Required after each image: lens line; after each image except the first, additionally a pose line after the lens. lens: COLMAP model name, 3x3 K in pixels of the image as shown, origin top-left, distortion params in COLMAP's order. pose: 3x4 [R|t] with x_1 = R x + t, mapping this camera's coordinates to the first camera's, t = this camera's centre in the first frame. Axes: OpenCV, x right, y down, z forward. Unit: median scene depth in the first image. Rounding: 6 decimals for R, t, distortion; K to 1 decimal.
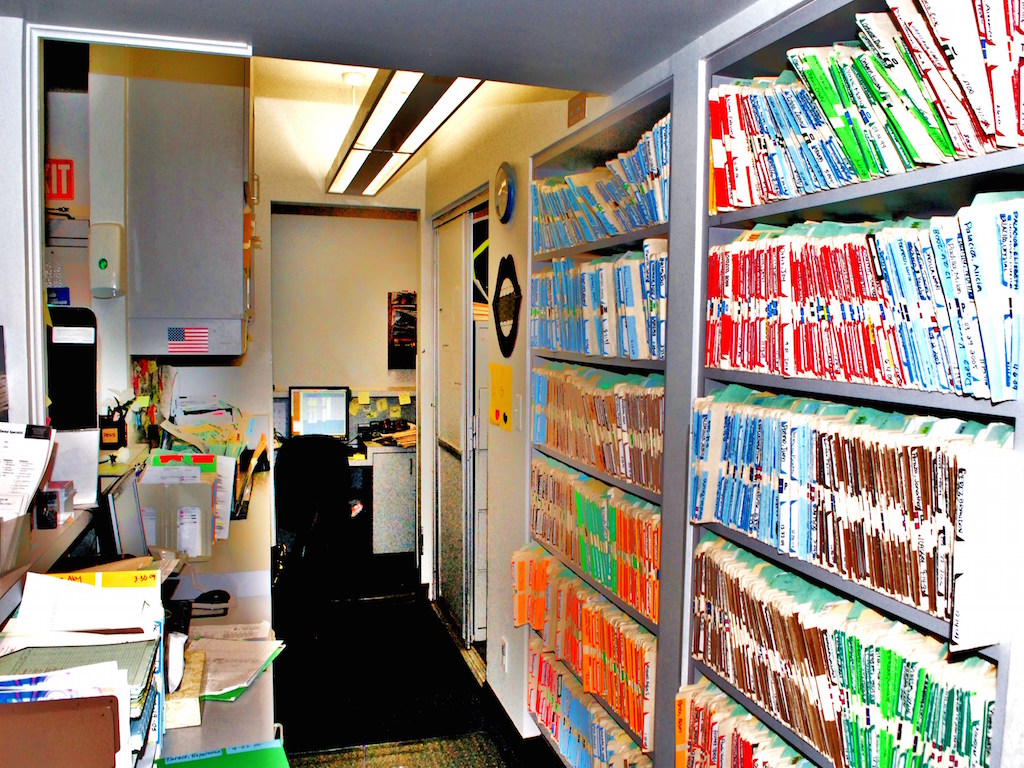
lens RADIAL K [[811.0, 0, 513.0], [0, 811.0, 373.0], [0, 0, 1]] dist [-0.073464, 0.005749]
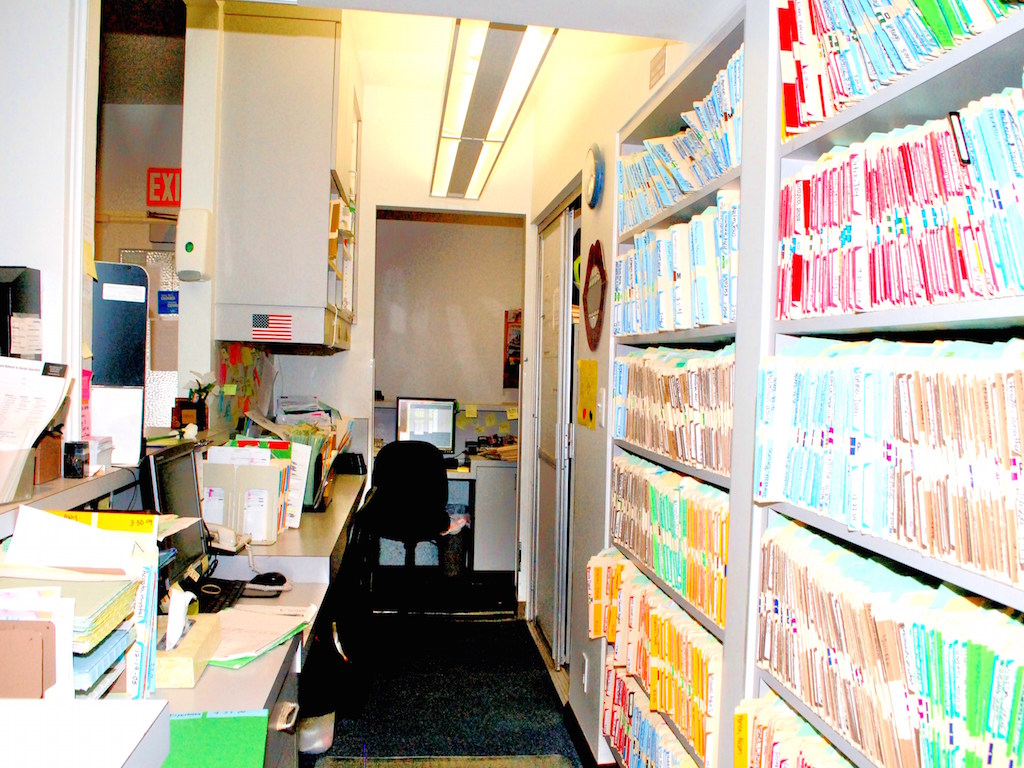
lens RADIAL K [[806.9, 0, 512.0], [0, 806.9, 384.0], [0, 0, 1]] dist [-0.073801, 0.012290]
pose [[0.984244, 0.020728, -0.175598, 0.111484], [-0.027504, 0.998965, -0.036240, 0.096657], [0.174665, 0.040498, 0.983795, 0.118950]]
